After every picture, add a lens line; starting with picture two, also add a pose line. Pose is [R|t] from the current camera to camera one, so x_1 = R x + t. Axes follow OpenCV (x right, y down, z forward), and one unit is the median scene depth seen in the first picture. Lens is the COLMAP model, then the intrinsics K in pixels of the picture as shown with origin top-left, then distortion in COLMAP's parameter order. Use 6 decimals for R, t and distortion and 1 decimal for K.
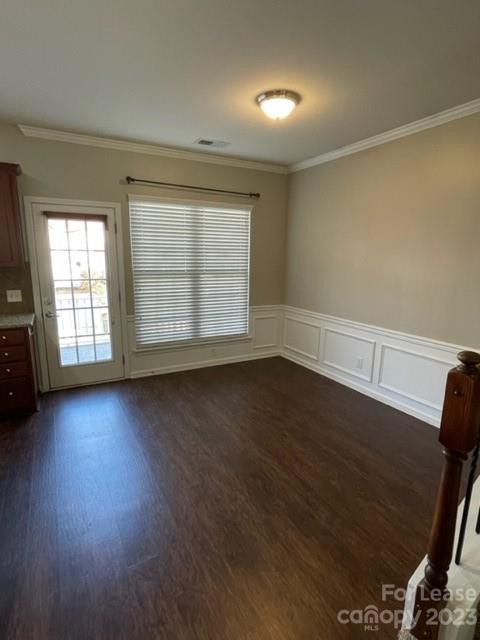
lens RADIAL K [[339.4, 0, 240.1], [0, 339.4, 320.9], [0, 0, 1]] dist [0.005541, 0.000292]
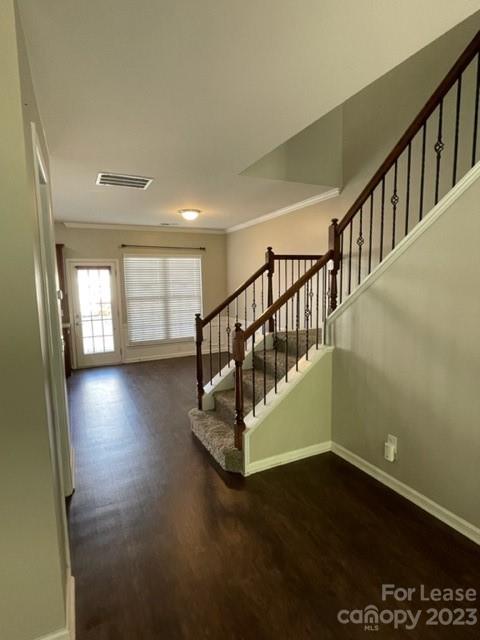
lens RADIAL K [[339.4, 0, 241.4], [0, 339.4, 323.3], [0, 0, 1]] dist [0.005541, 0.000292]
pose [[0.998953, -0.025408, -0.038043, 0.311165], [0.022792, 0.997447, -0.067679, 0.106145], [0.039666, 0.066741, 0.996982, -0.639042]]
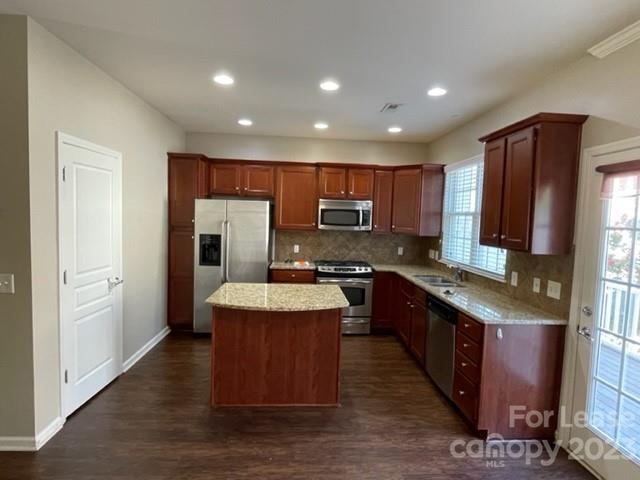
lens RADIAL K [[339.4, 0, 319.5], [0, 339.4, 242.4], [0, 0, 1]] dist [0.005541, 0.000292]
pose [[-0.430581, 0.042155, -0.901567, 0.172856], [-0.204746, 0.968304, 0.143060, -0.147767], [0.879022, 0.246191, -0.408302, 0.711708]]
